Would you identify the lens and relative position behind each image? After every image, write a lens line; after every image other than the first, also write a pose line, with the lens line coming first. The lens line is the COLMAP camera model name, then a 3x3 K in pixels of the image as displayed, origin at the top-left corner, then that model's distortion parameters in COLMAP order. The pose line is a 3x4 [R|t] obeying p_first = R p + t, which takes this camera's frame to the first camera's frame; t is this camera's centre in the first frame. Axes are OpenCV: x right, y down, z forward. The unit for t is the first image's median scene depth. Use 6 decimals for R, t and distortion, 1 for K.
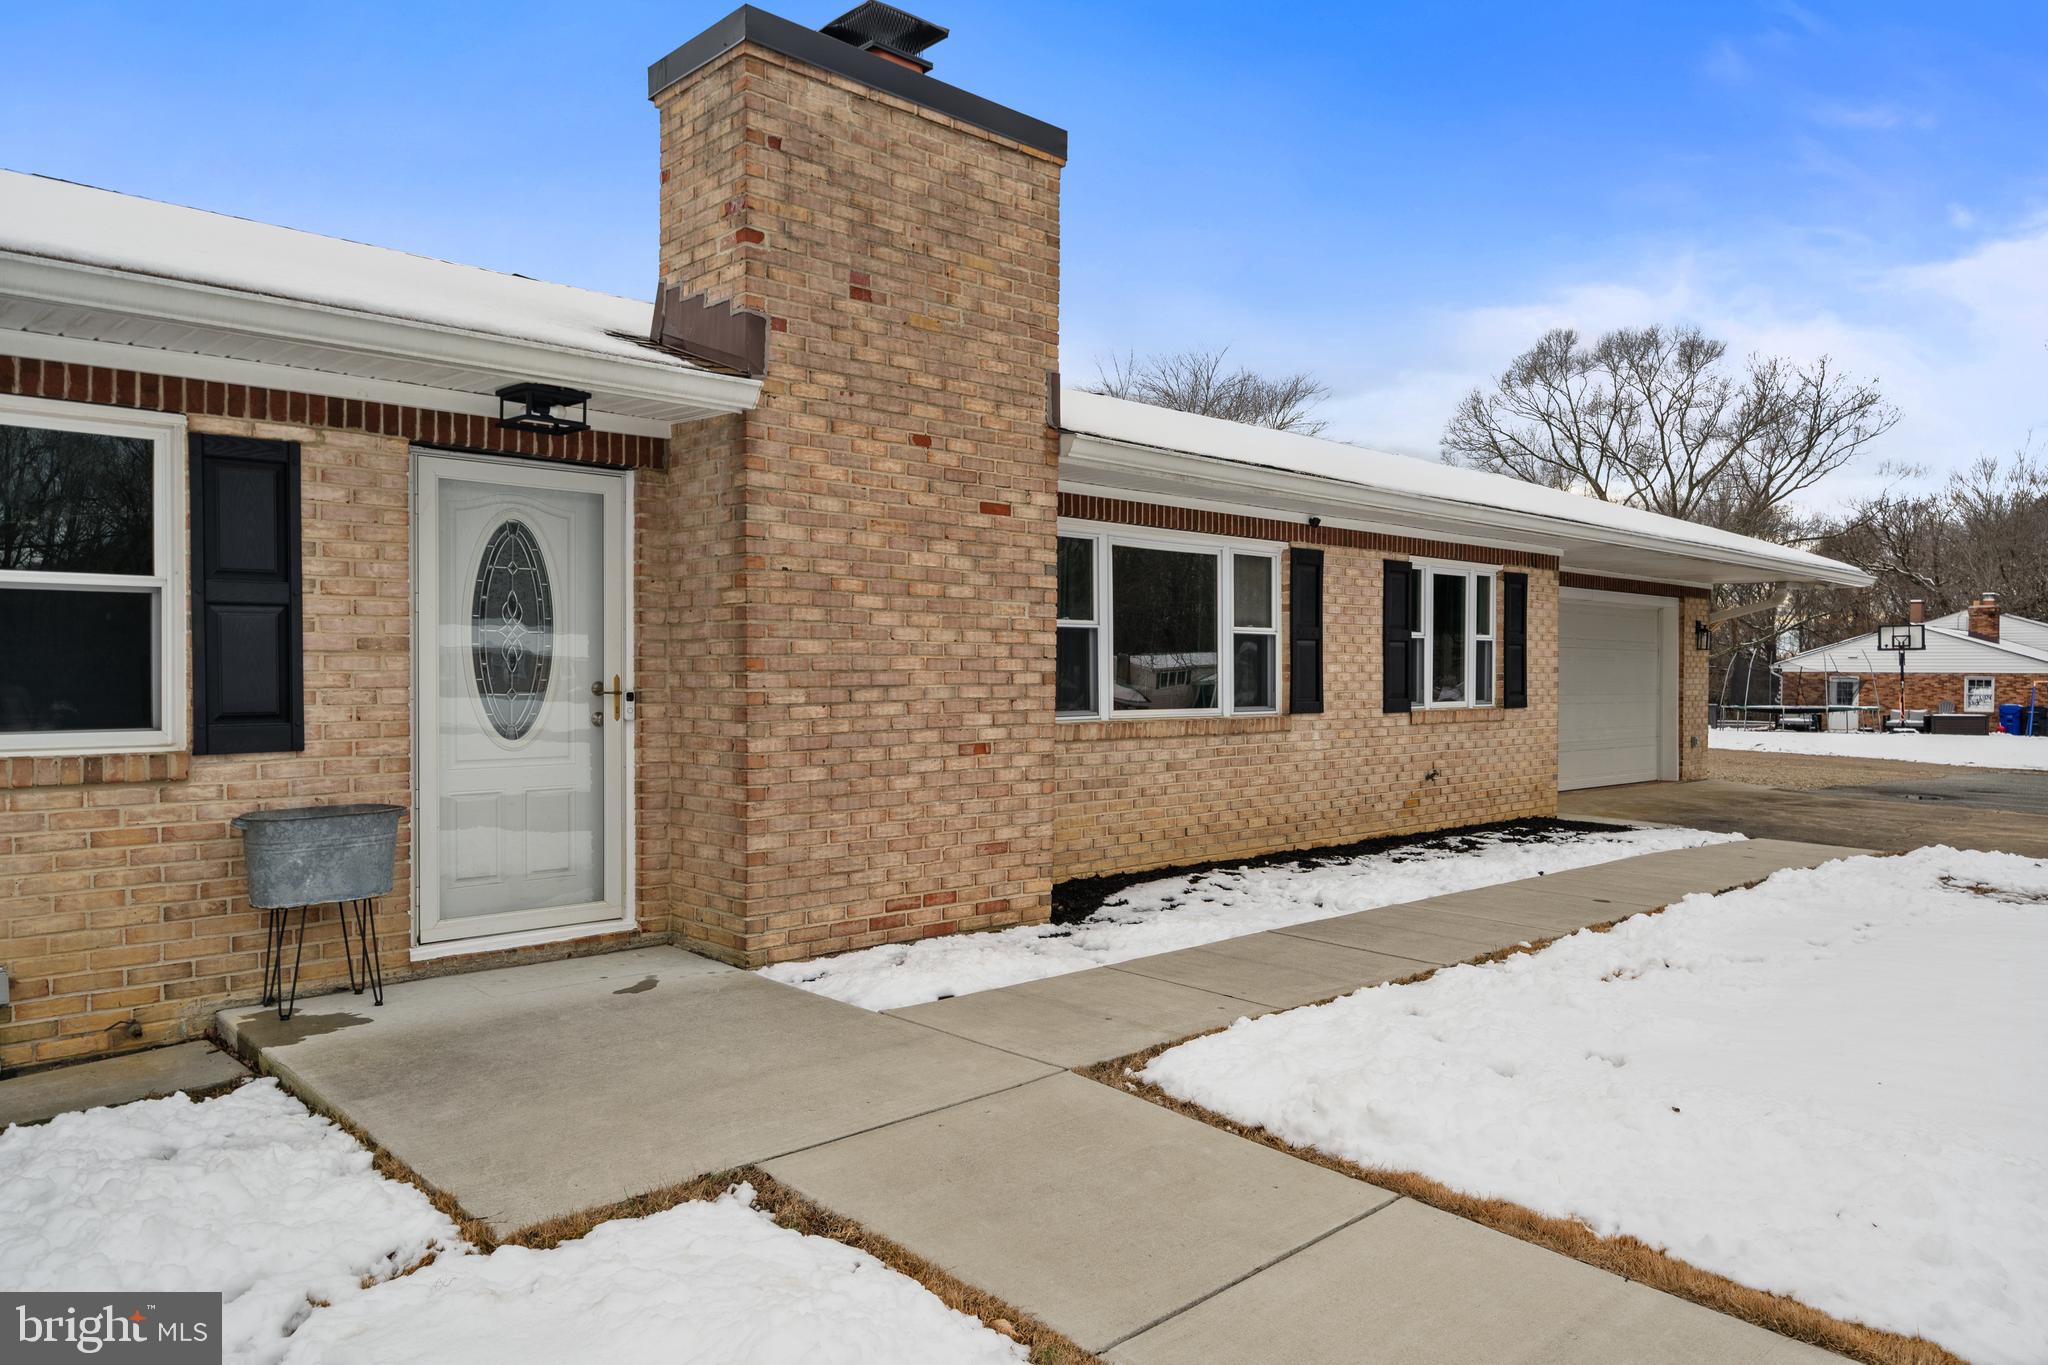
lens RADIAL K [[1404.6, 0, 1027.2], [0, 1404.6, 676.9], [0, 0, 1]] dist [-0.000732, 0.000616]
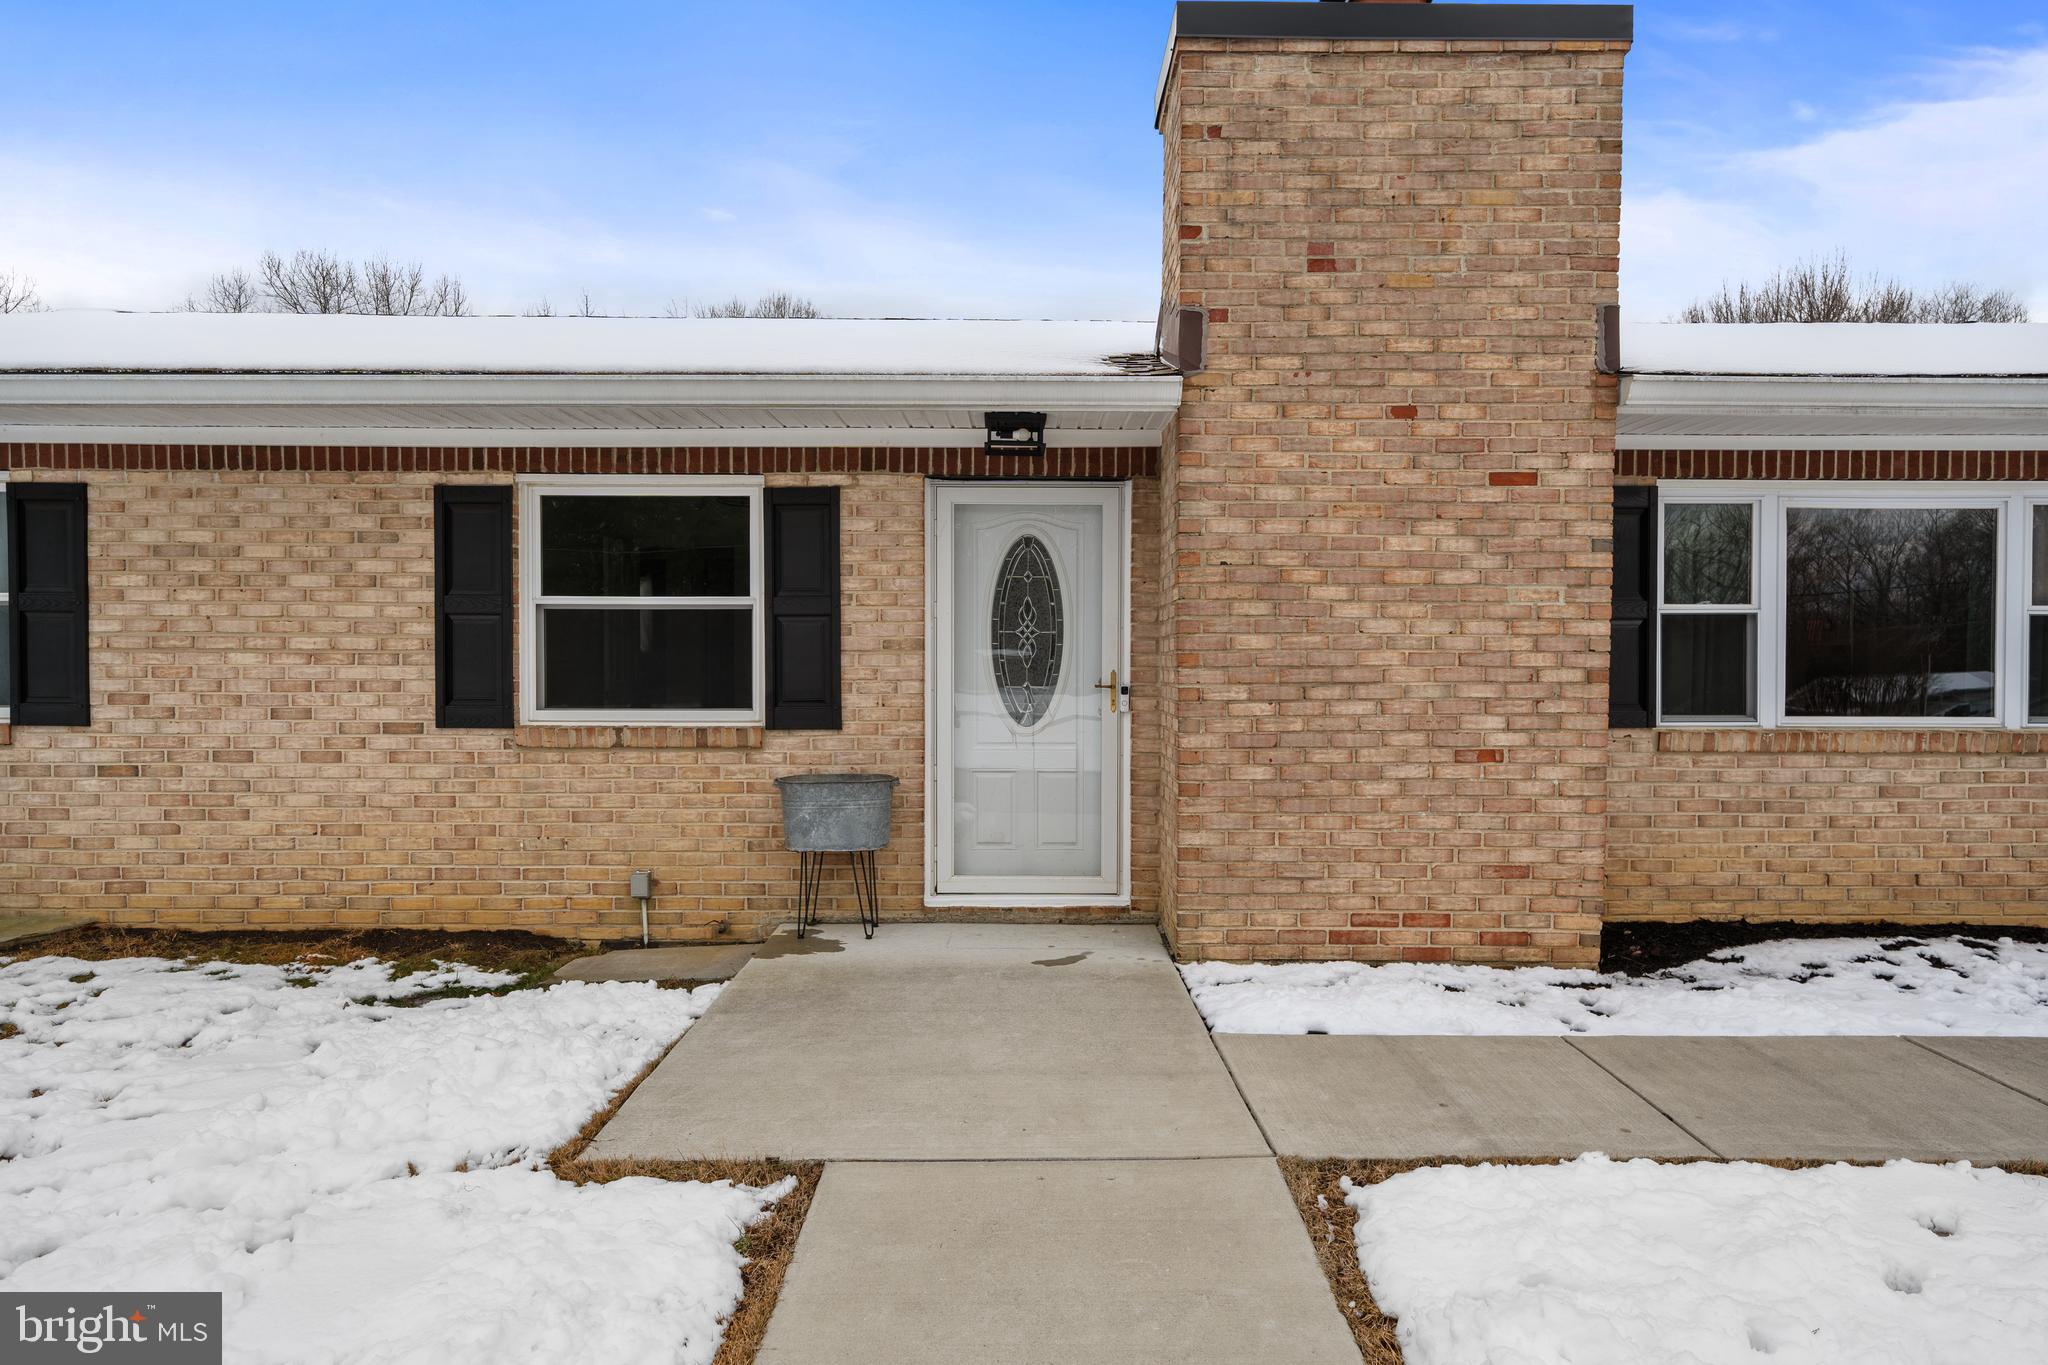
lens RADIAL K [[1171.6, 0, 1024.0], [0, 1171.6, 682.5], [0, 0, 1]] dist [-0.000012, 0.000766]
pose [[0.717697, 0.010496, -0.696276, 0.292667], [-0.003059, 0.999924, 0.011920, -0.002467], [0.696349, -0.006425, 0.717675, 0.303876]]
